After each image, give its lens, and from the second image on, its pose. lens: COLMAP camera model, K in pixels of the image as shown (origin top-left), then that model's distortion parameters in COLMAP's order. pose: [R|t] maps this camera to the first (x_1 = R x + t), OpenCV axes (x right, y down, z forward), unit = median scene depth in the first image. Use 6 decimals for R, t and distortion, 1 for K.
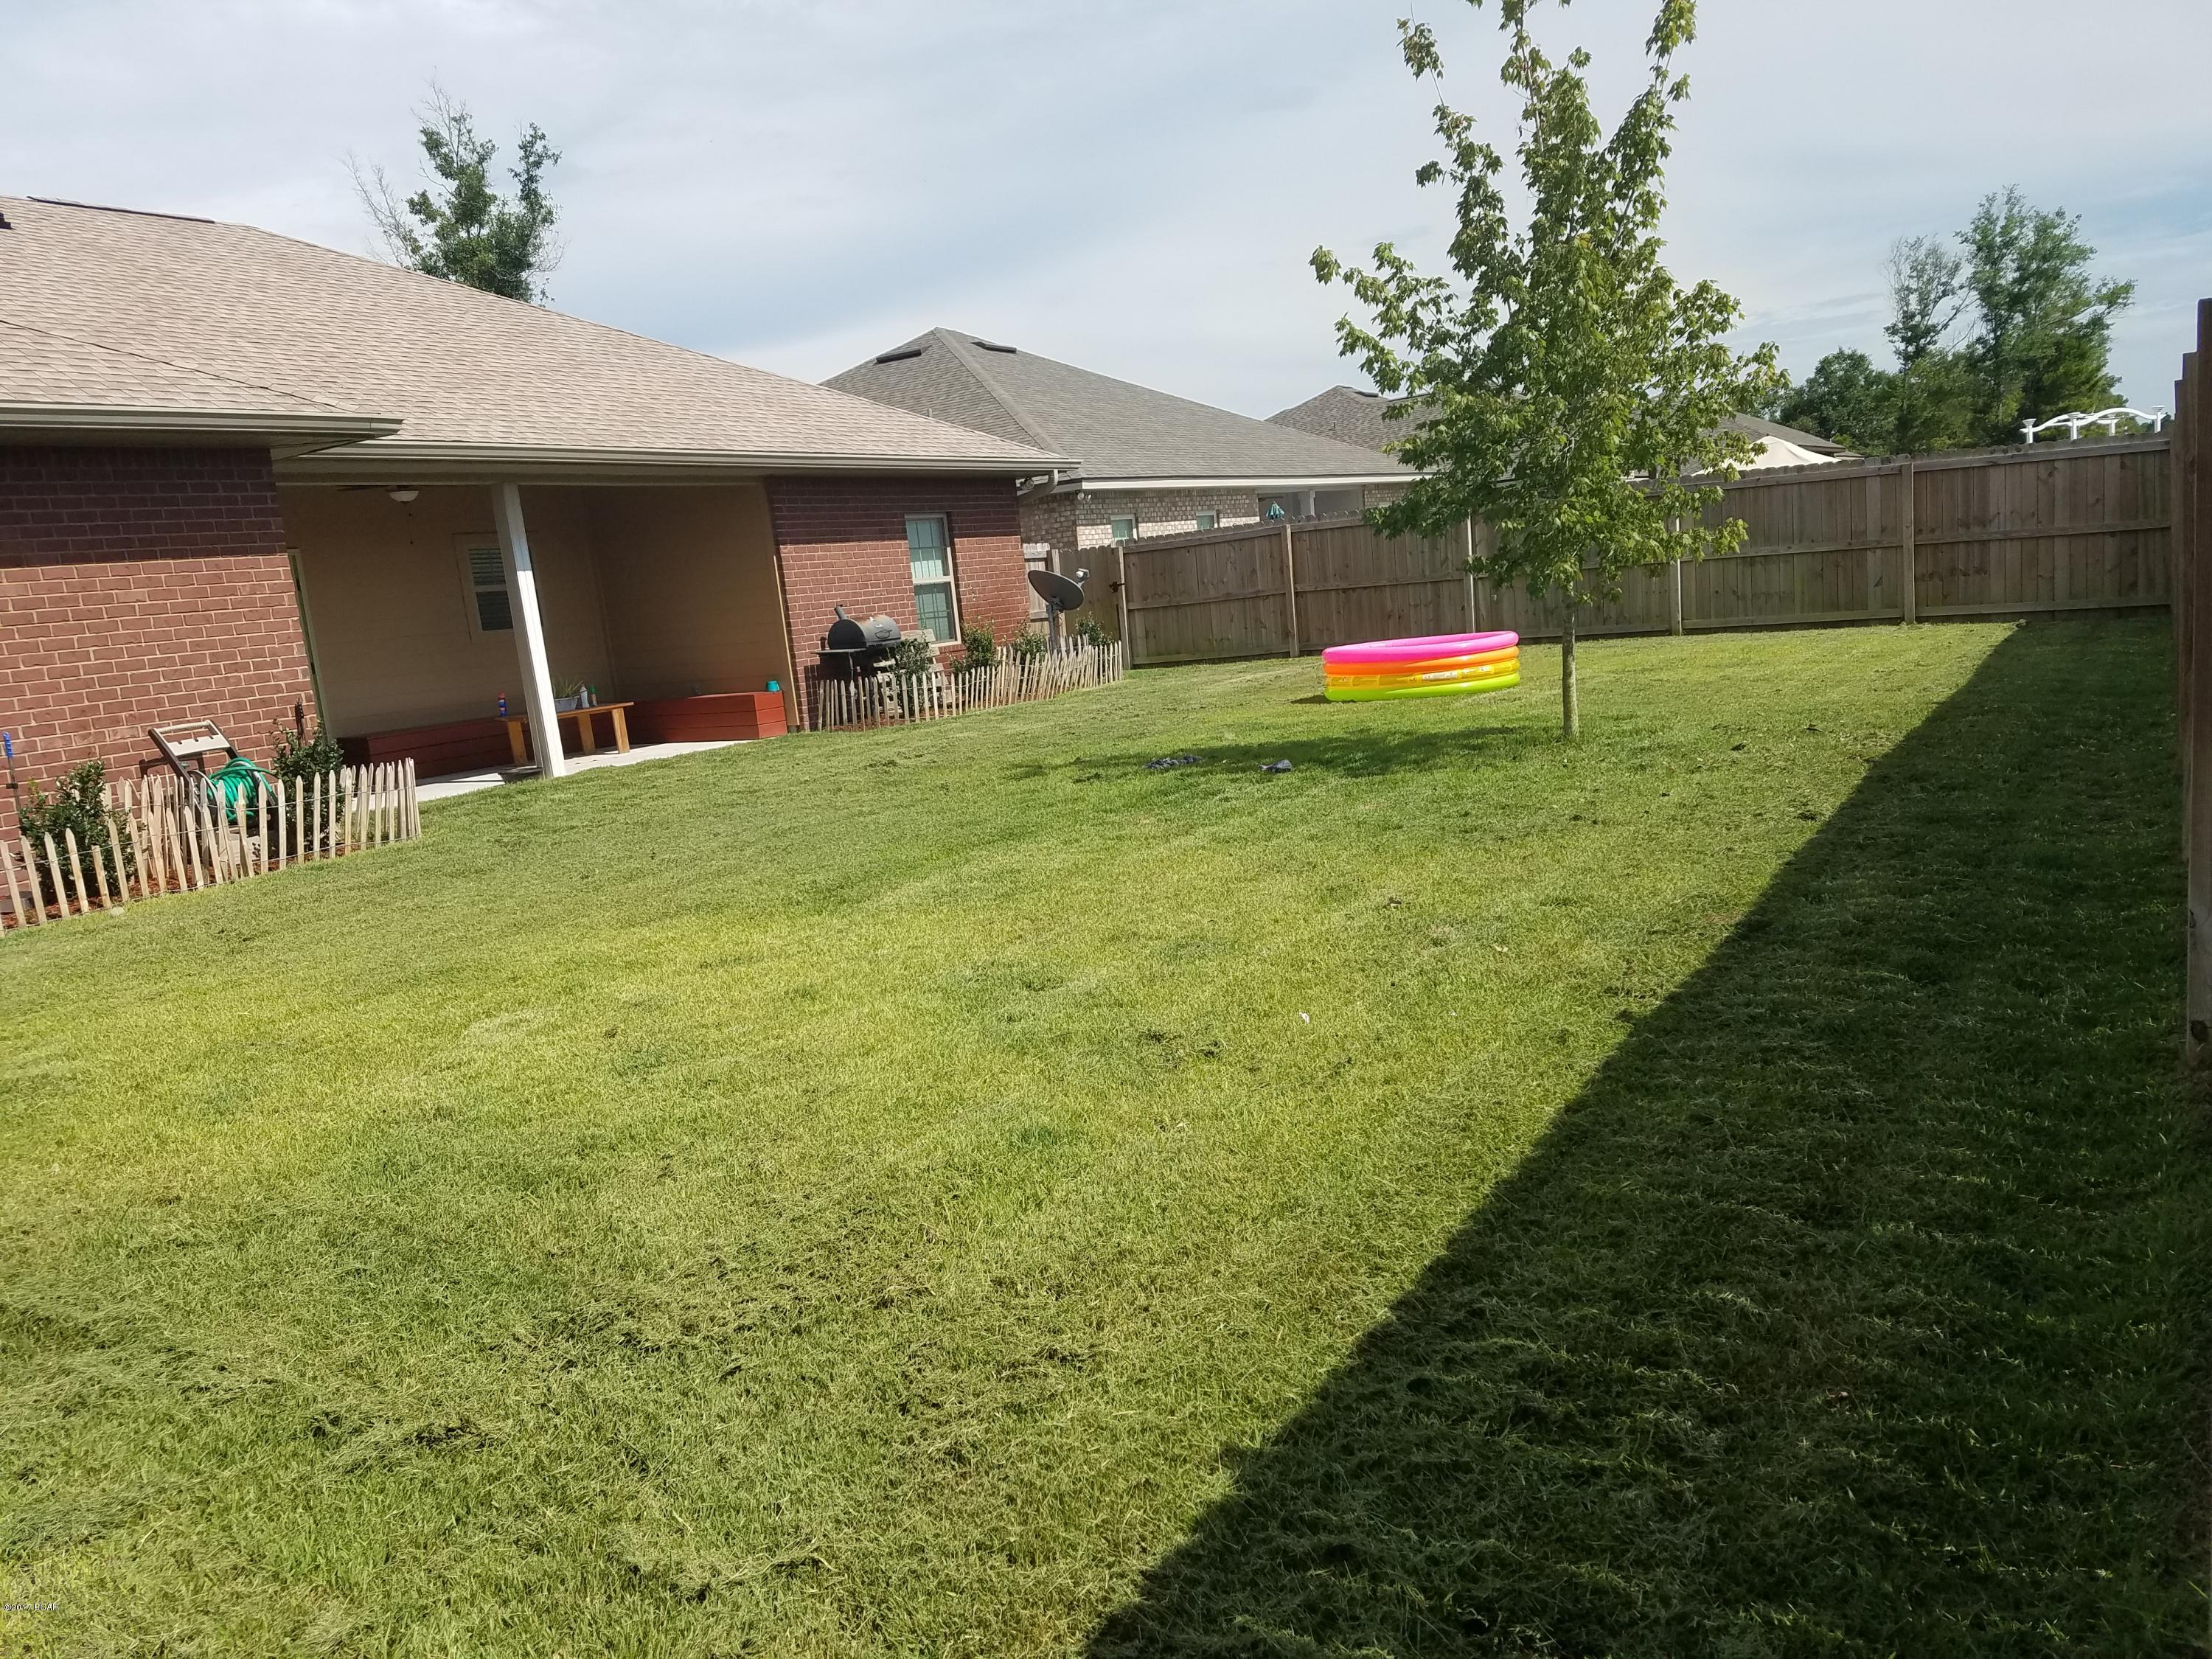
lens RADIAL K [[1689.3, 0, 1109.2], [0, 1689.3, 834.3], [0, 0, 1]] dist [0.044558, -0.064945]
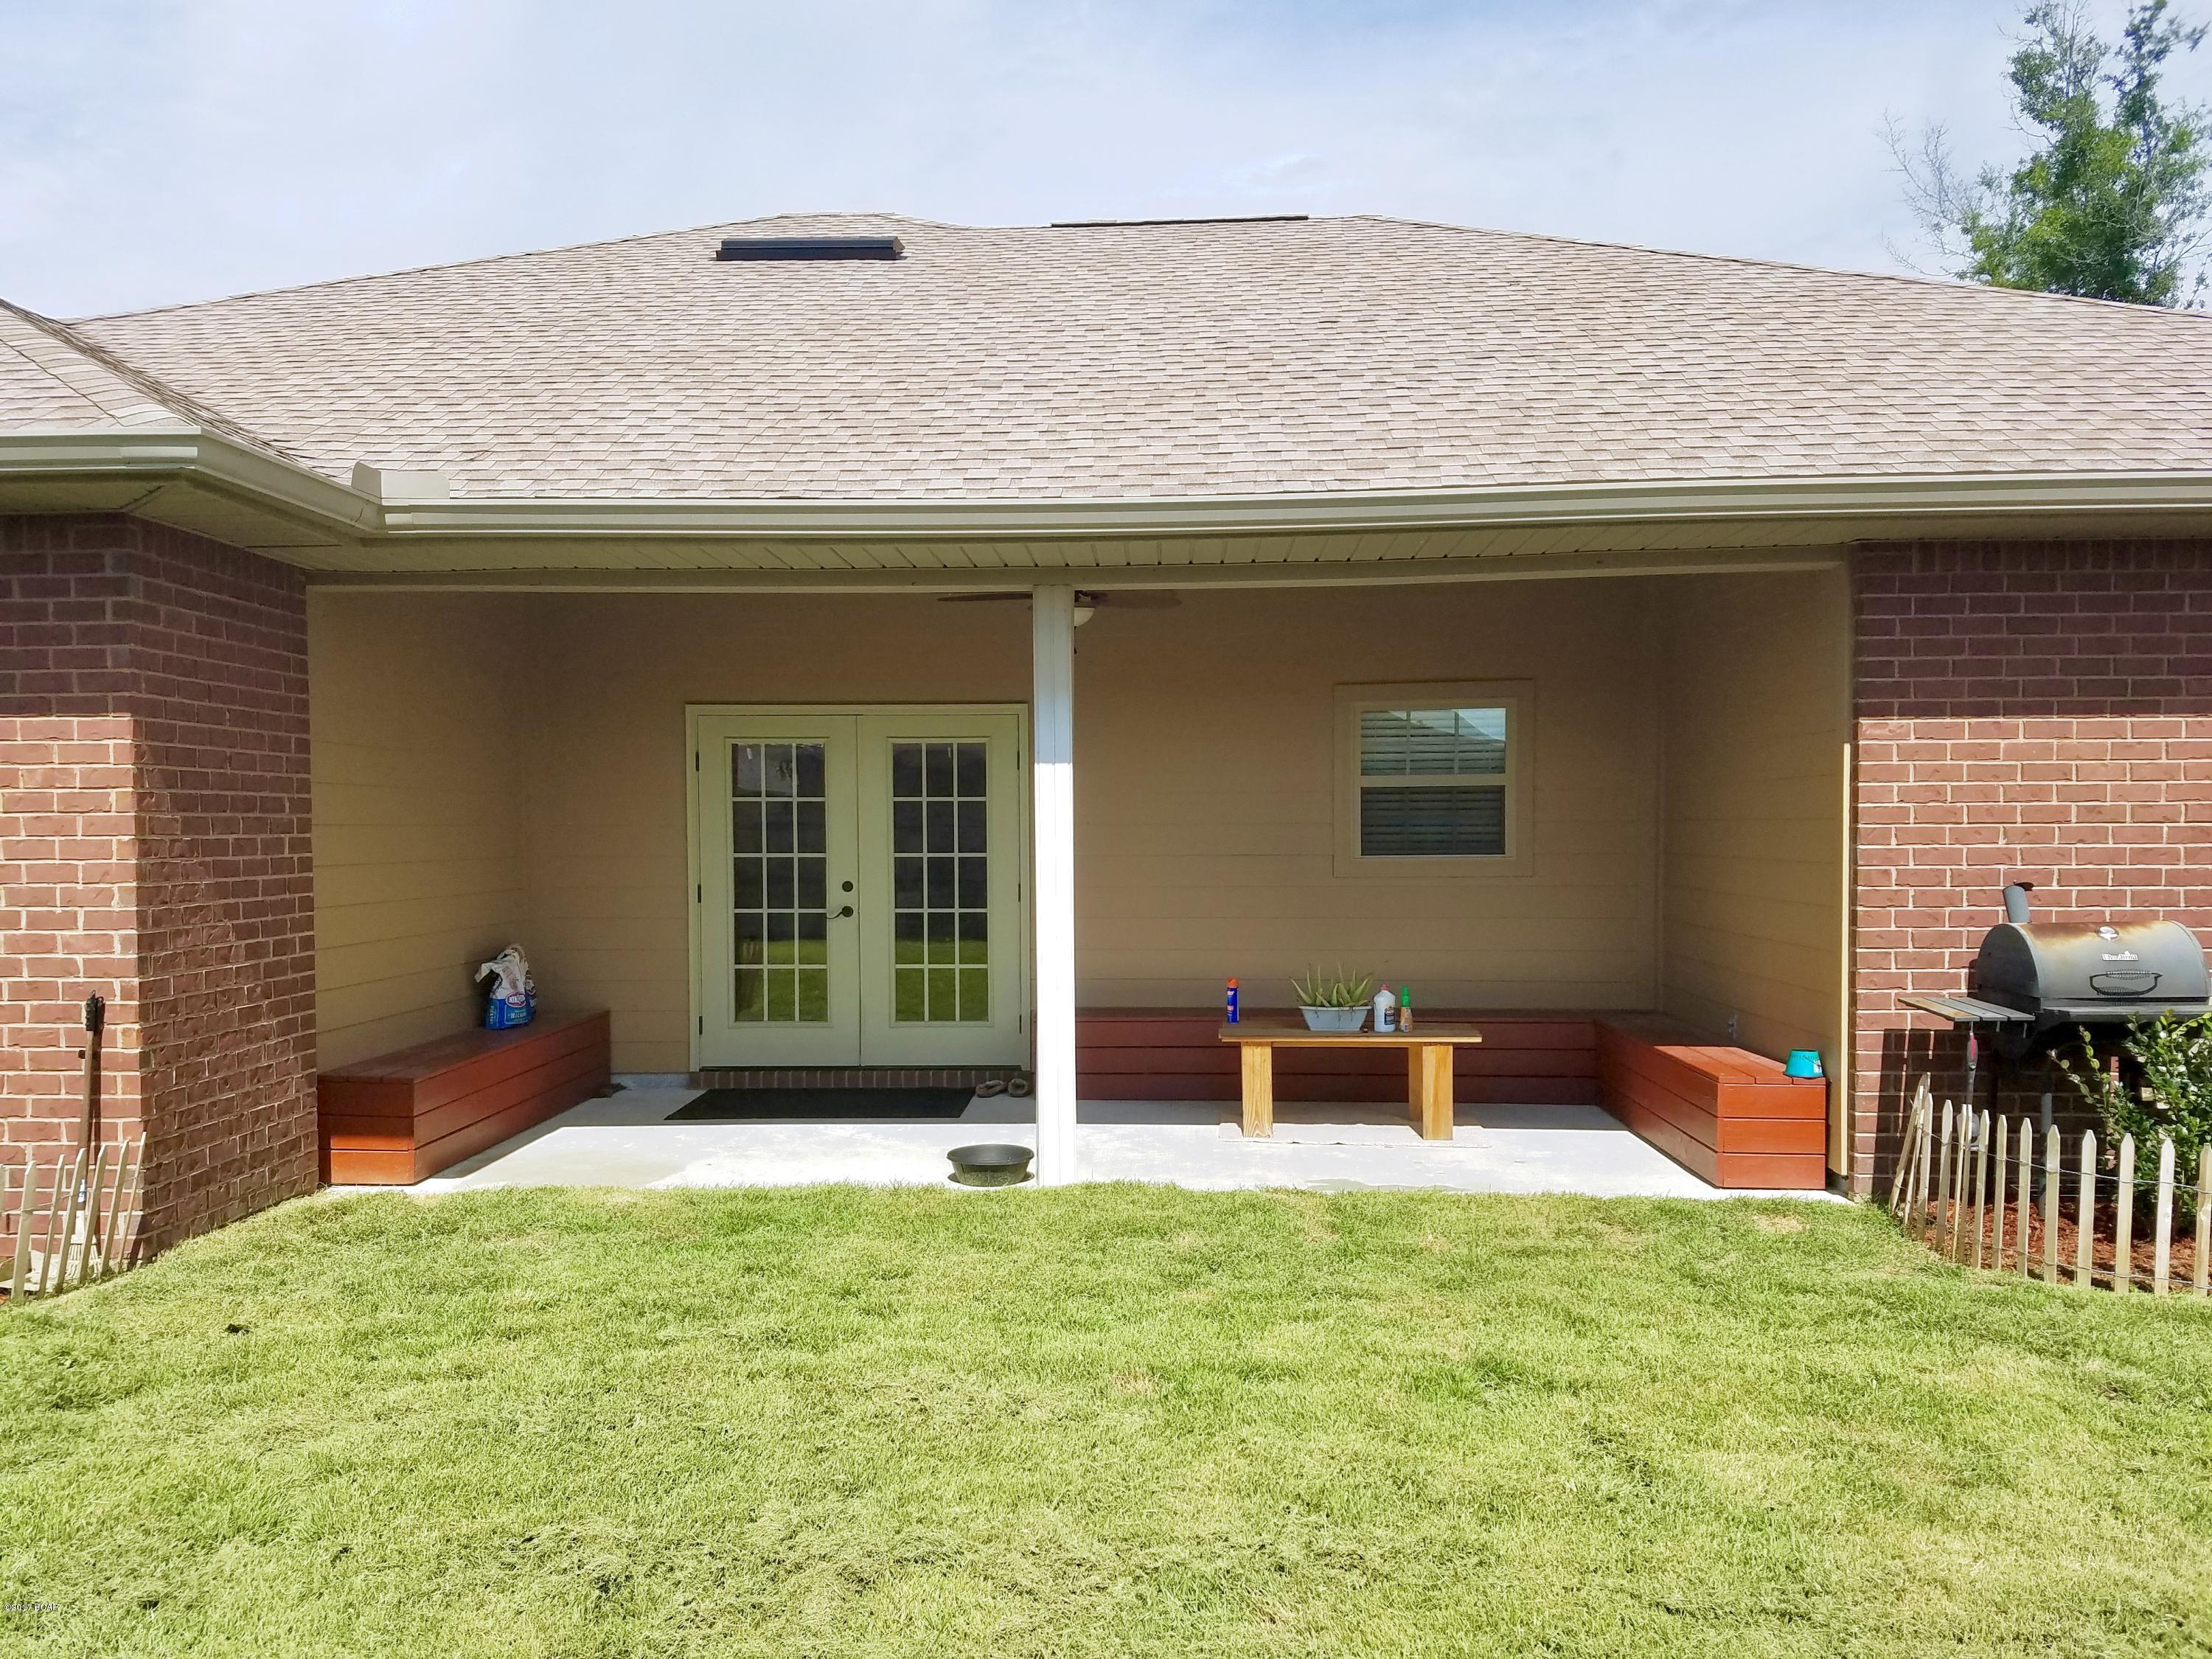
lens RADIAL K [[1689.3, 0, 1107.3], [0, 1689.3, 834.5], [0, 0, 1]] dist [0.044558, -0.064945]
pose [[0.457436, 0.107981, -0.882662, 0.075086], [-0.166963, 0.985376, 0.034018, -0.128023], [0.873427, 0.131811, 0.468776, 0.667599]]
